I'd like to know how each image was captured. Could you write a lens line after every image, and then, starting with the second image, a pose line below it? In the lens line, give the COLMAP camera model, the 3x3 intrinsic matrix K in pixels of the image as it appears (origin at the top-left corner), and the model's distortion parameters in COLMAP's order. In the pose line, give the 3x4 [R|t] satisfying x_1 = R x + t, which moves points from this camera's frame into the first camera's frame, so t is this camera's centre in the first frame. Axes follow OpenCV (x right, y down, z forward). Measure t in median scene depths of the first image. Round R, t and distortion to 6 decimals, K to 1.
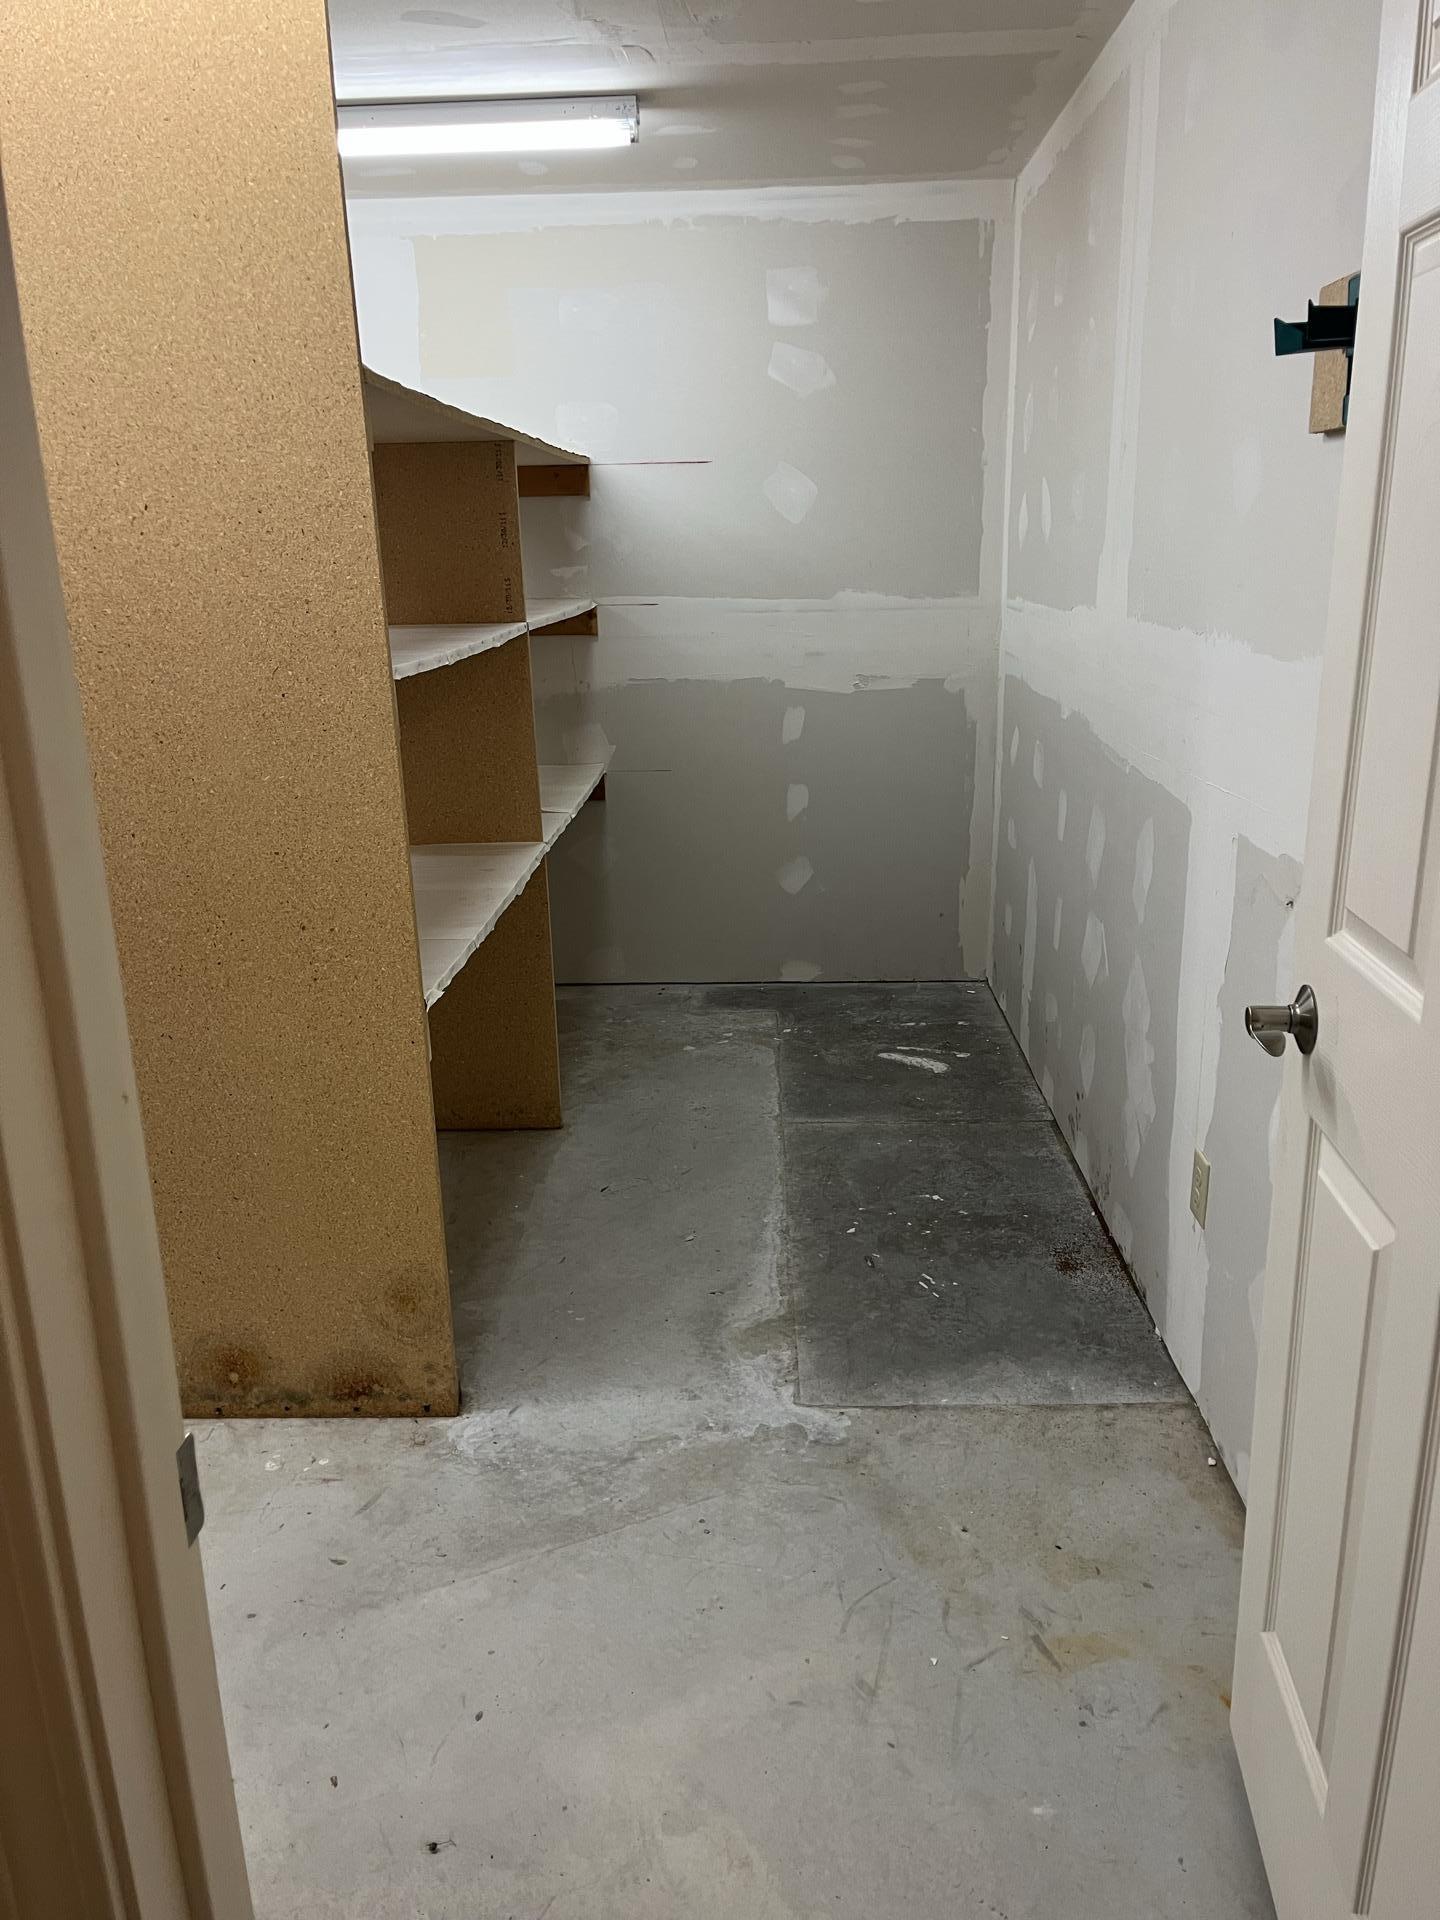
lens RADIAL K [[1431.2, 0, 716.9], [0, 1431.2, 962.0], [0, 0, 1]] dist [0.052575, -0.032515]
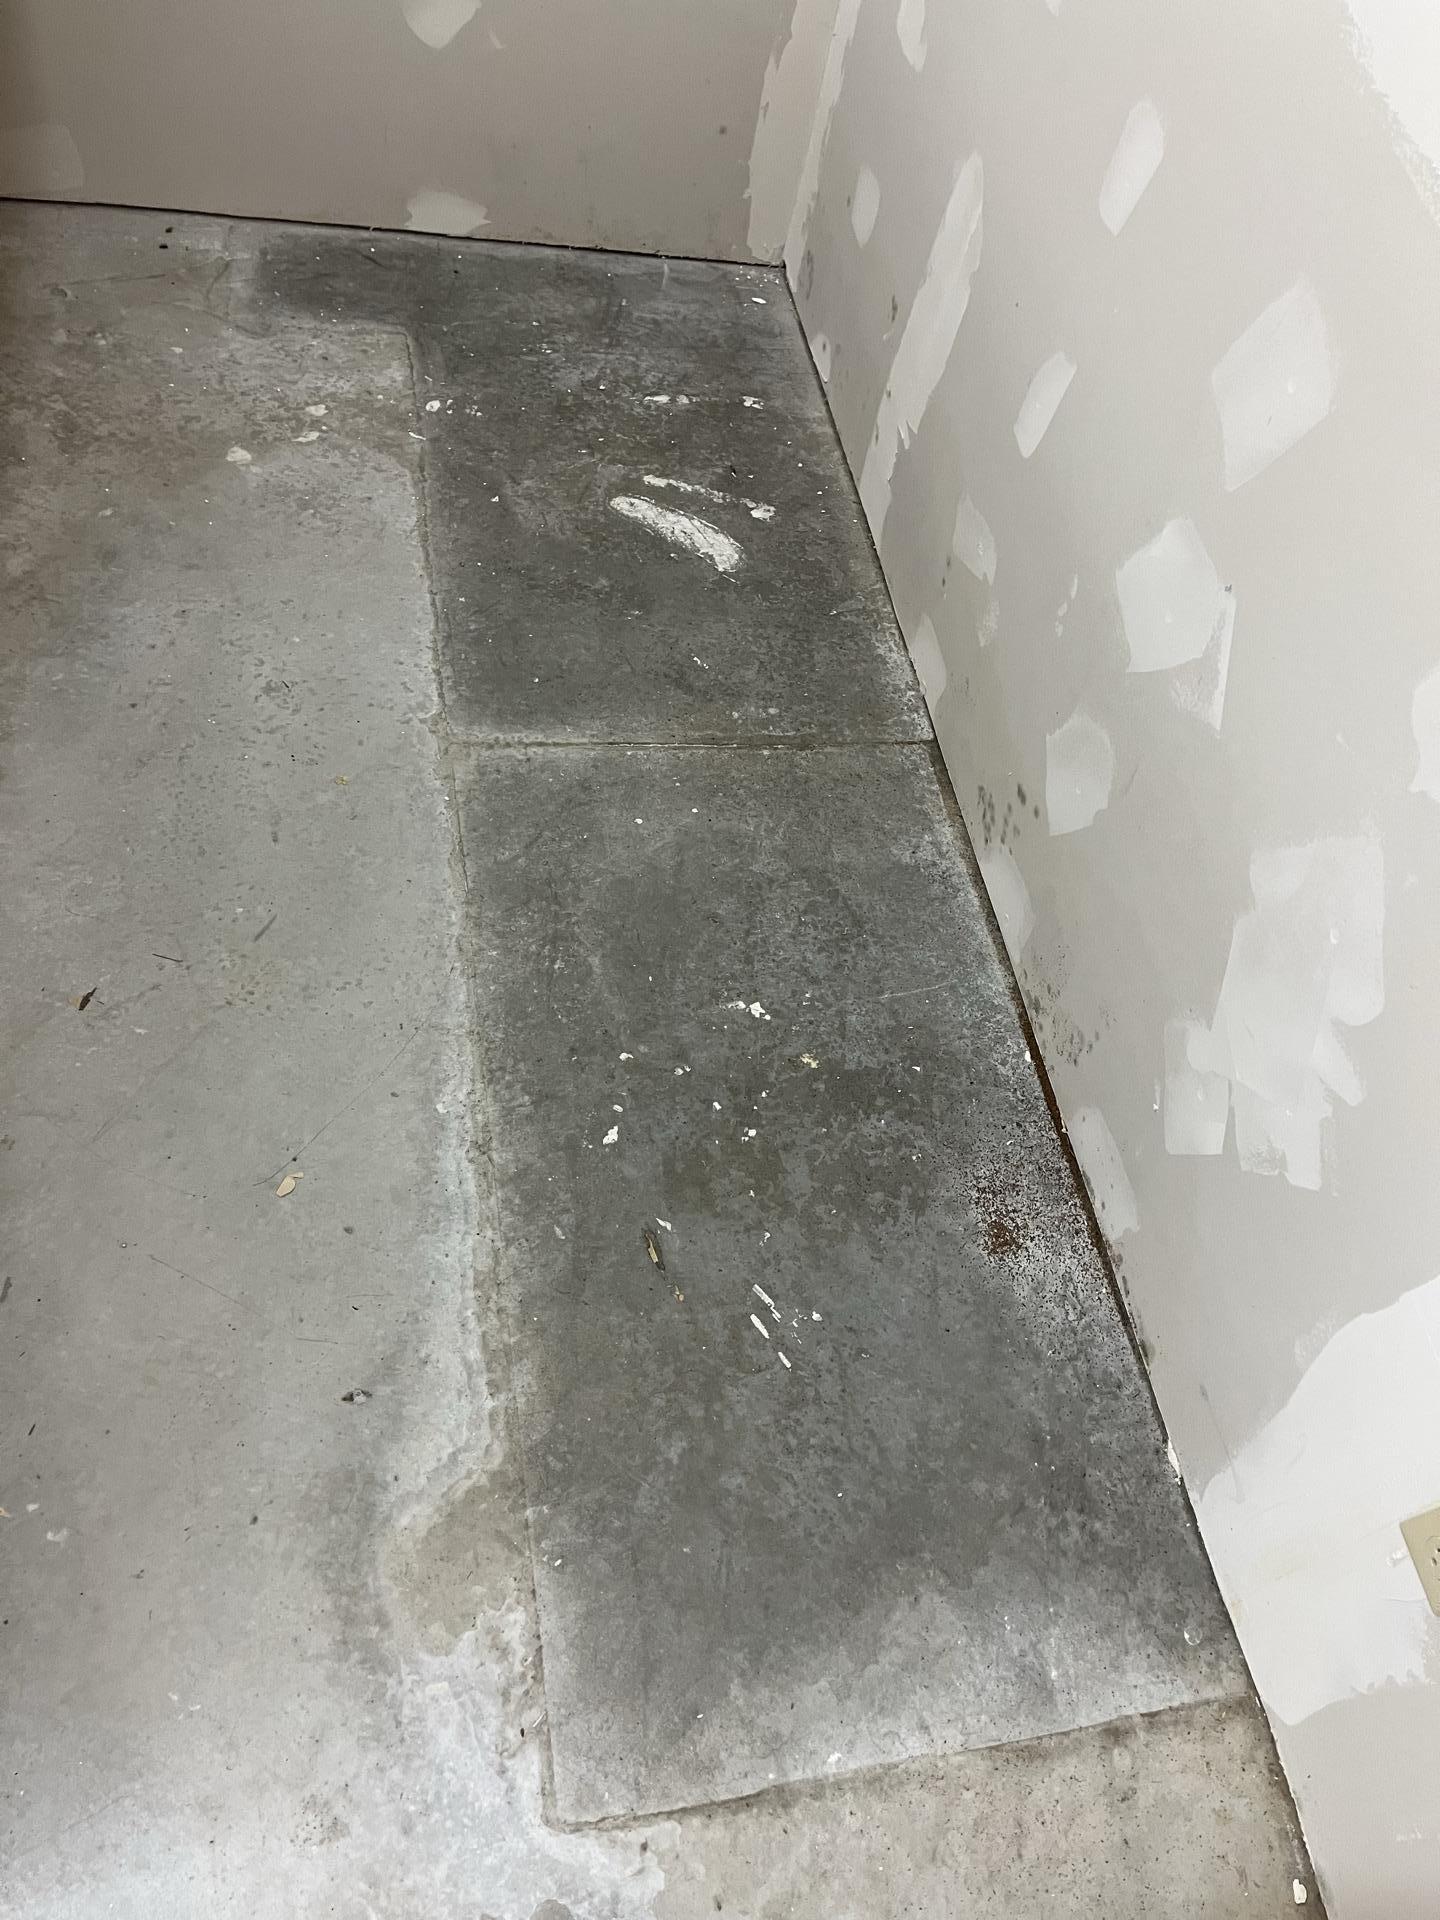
lens RADIAL K [[1431.2, 0, 727.8], [0, 1431.2, 959.4], [0, 0, 1]] dist [0.052575, -0.032515]
pose [[0.960107, -0.055516, 0.274065, -0.004895], [-0.130924, 0.776786, 0.616005, -0.188786], [-0.247088, -0.627313, 0.738529, 0.639104]]
